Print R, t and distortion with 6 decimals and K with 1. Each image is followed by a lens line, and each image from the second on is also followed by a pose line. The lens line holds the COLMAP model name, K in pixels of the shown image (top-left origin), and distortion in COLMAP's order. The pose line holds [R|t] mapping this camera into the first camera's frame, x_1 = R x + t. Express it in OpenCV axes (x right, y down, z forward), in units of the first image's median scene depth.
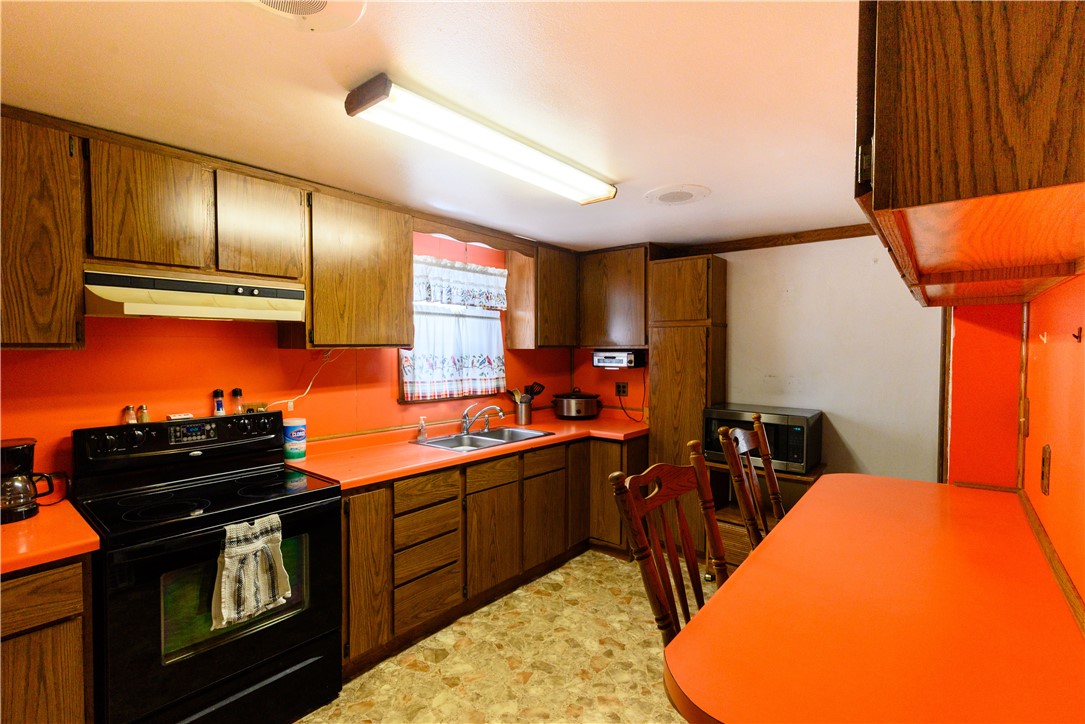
lens RADIAL K [[495.7, 0, 547.1], [0, 495.7, 361.3], [0, 0, 1]] dist [0.000325, 0.000020]
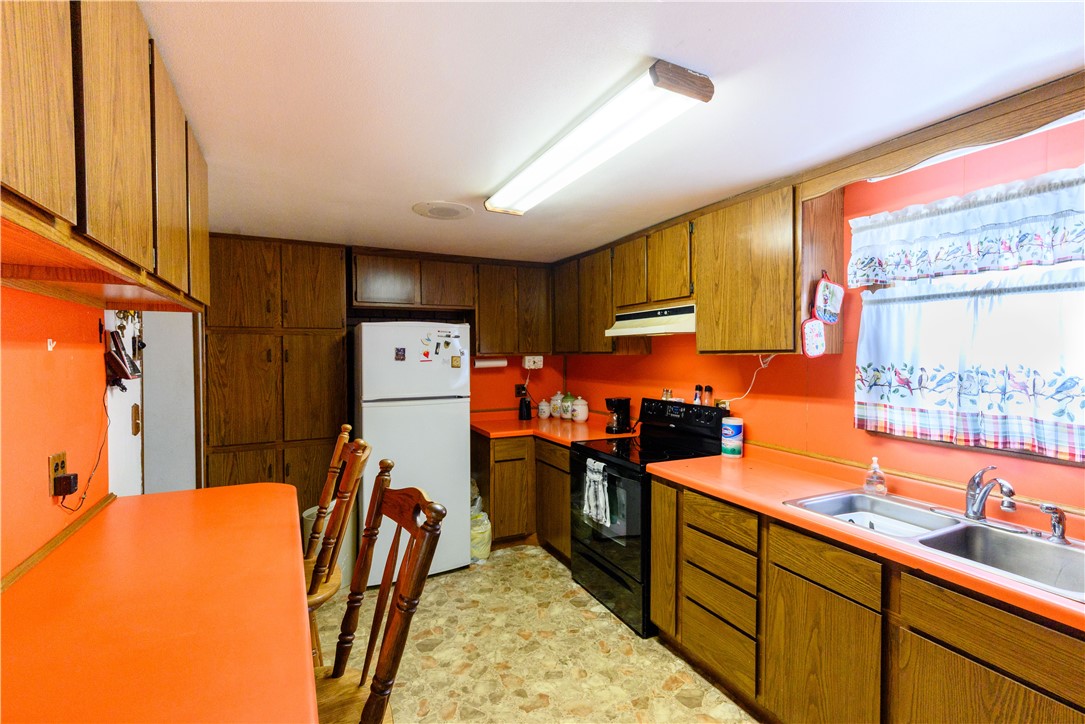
lens RADIAL K [[495.7, 0, 547.2], [0, 495.7, 360.4], [0, 0, 1]] dist [0.000325, 0.000020]
pose [[-0.412513, 0.012004, -0.910873, 0.668773], [-0.024226, 0.999415, 0.024142, -0.029409], [0.910630, 0.032026, -0.411980, 1.083227]]
